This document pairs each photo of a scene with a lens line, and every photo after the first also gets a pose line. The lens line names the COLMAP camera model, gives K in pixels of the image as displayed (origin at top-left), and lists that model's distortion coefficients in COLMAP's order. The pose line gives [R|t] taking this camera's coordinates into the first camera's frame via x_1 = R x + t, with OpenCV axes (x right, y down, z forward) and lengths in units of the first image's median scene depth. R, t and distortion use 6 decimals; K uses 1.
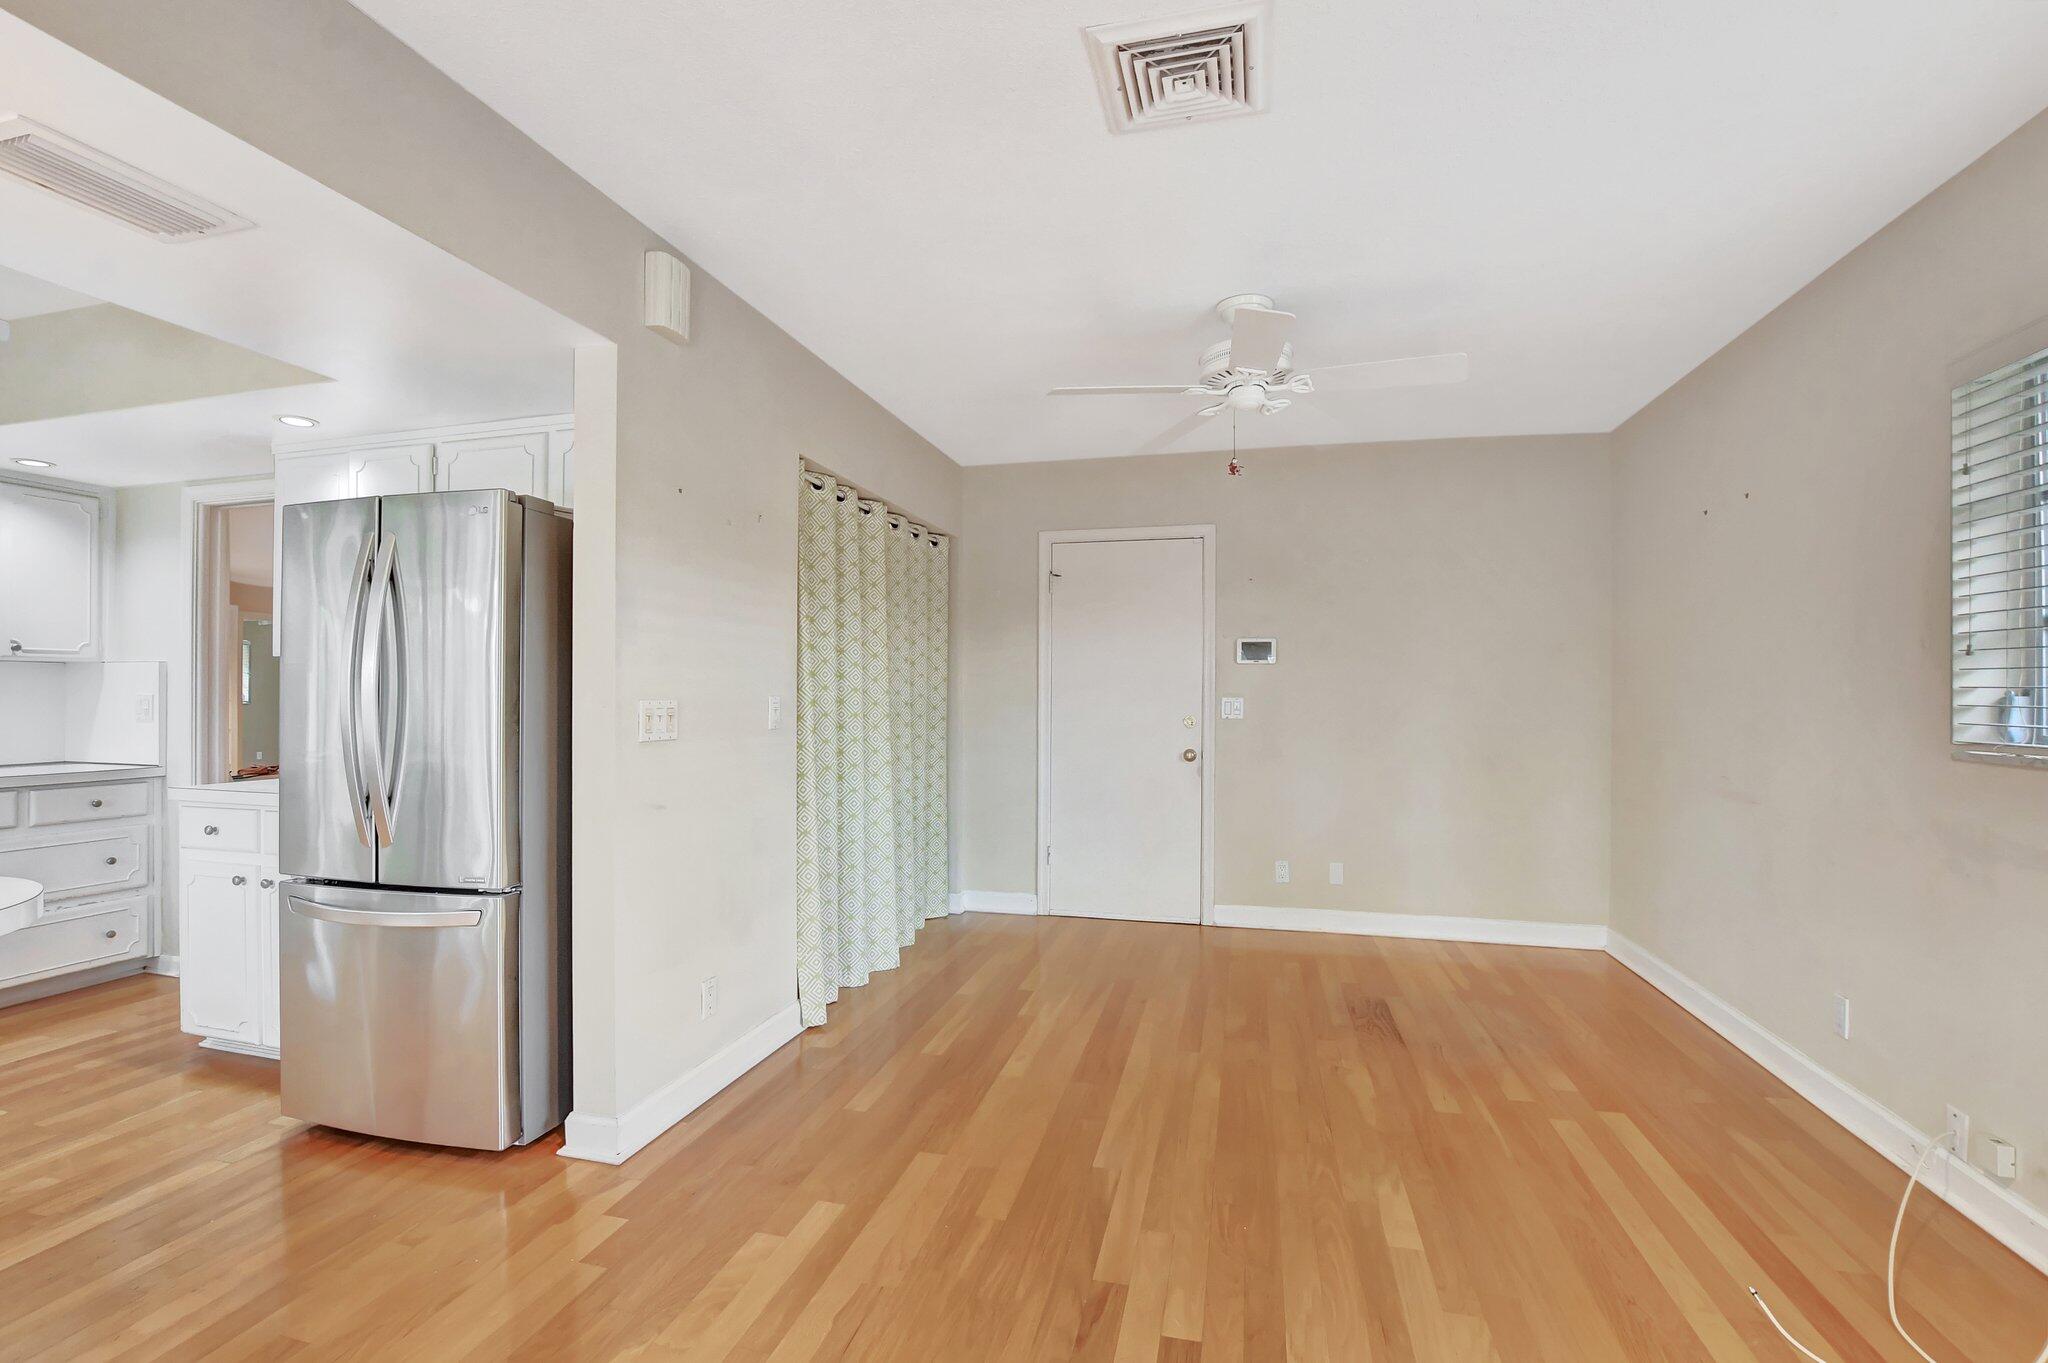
lens RADIAL K [[911.5, 0, 1013.8], [0, 911.5, 700.7], [0, 0, 1]] dist [-0.021424, 0.000942]
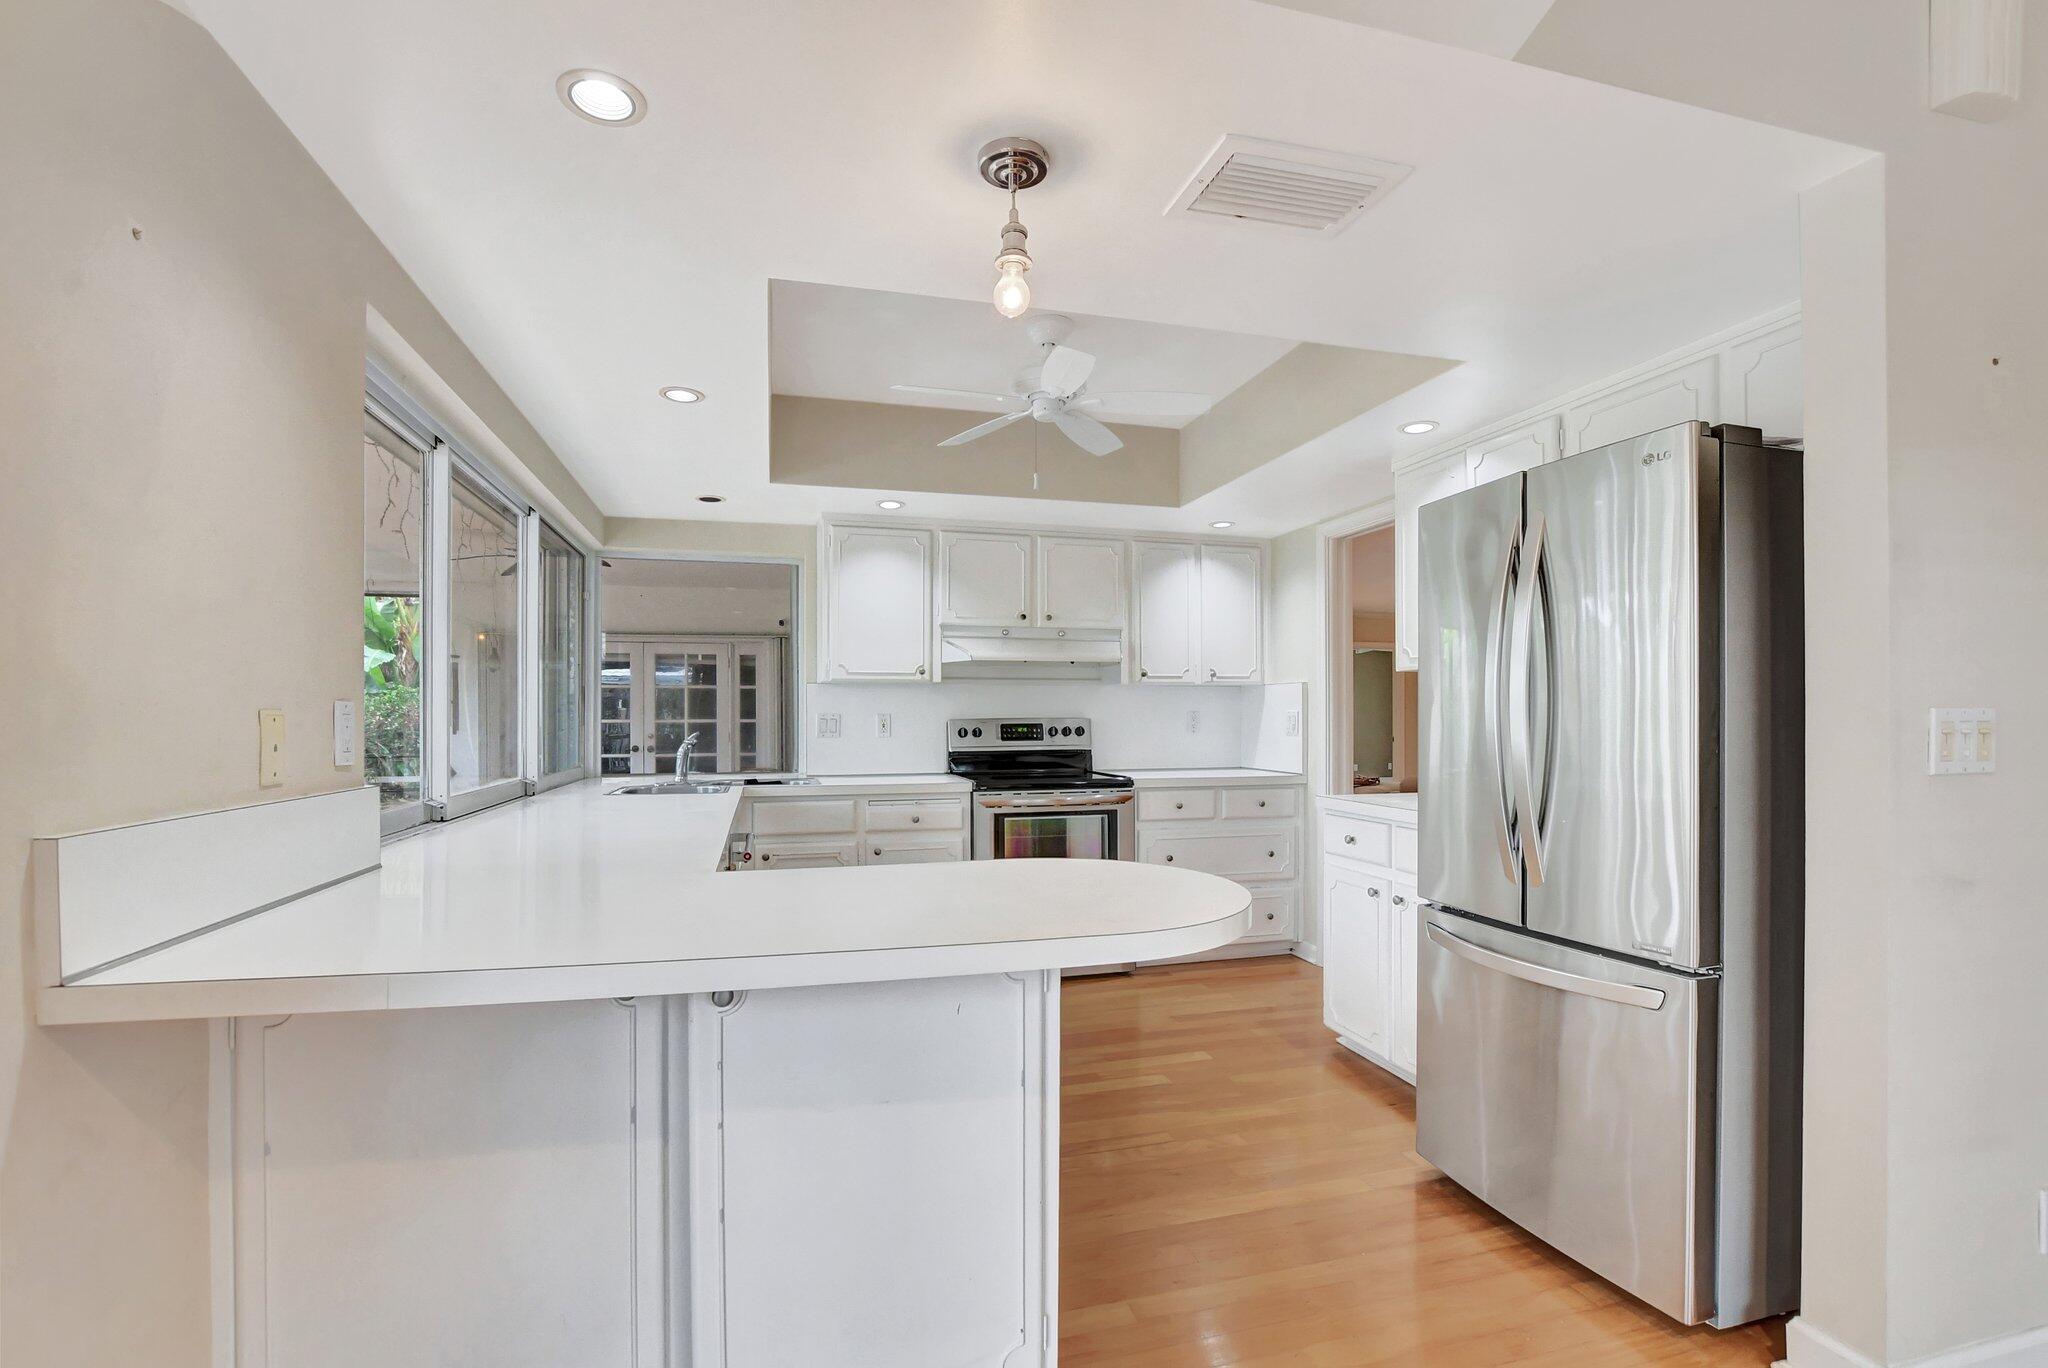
lens RADIAL K [[911.5, 0, 1013.8], [0, 911.5, 703.2], [0, 0, 1]] dist [-0.021424, 0.000942]
pose [[0.499619, -0.017319, -0.866072, -0.182313], [-0.000561, 0.999793, -0.020317, 0.008305], [0.866245, 0.010637, 0.499506, 0.139562]]
